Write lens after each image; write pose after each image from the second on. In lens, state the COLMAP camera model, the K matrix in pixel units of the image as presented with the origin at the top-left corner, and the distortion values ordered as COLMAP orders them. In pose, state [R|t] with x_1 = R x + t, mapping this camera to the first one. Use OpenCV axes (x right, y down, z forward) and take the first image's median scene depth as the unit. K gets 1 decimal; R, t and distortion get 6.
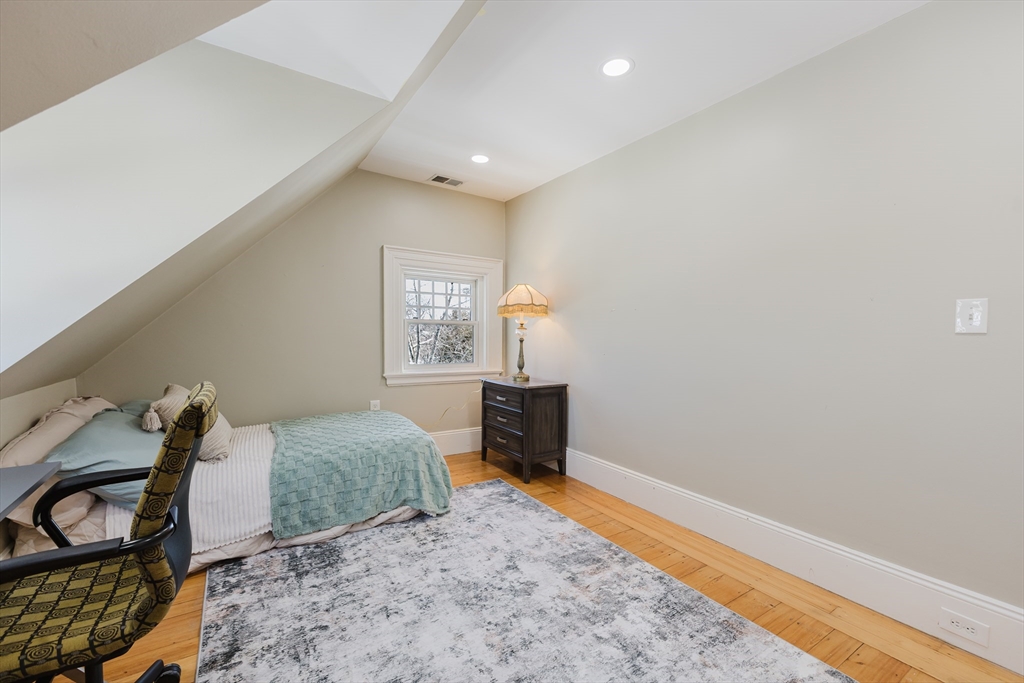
lens RADIAL K [[425.3, 0, 506.6], [0, 425.3, 348.5], [0, 0, 1]] dist [0.010574, 0.000067]
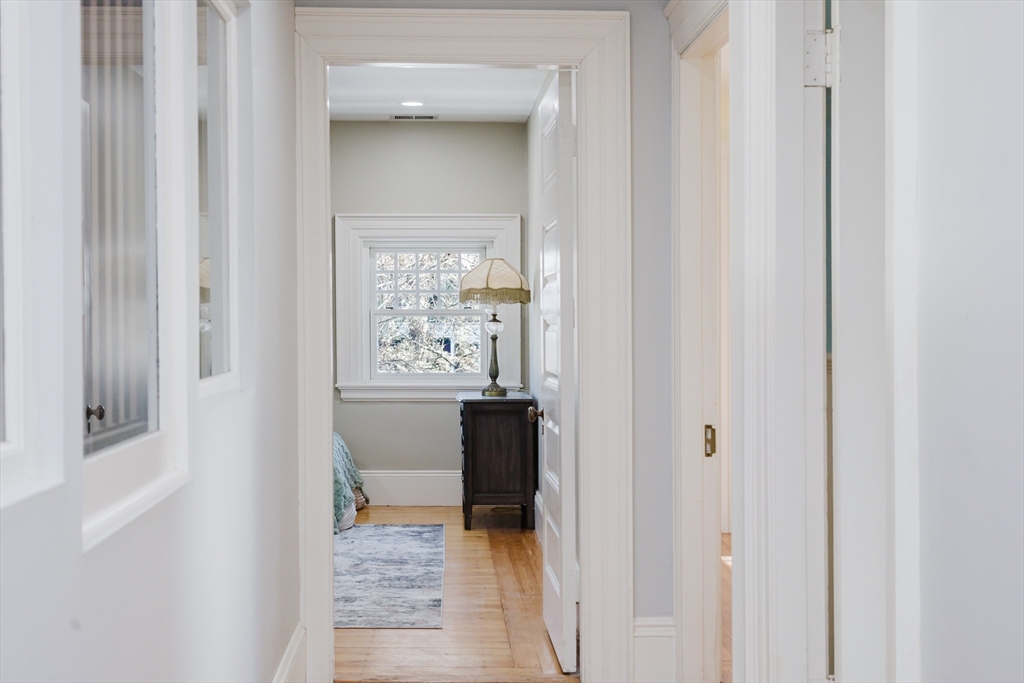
lens RADIAL K [[1414.8, 0, 512.0], [0, 1414.8, 341.5], [0, 0, 1]] dist [0.002461, 0.002562]
pose [[0.863632, -0.006553, -0.504080, 1.918248], [-0.000892, 0.999894, -0.014526, 0.031502], [0.504122, 0.012994, 0.863535, -1.554372]]
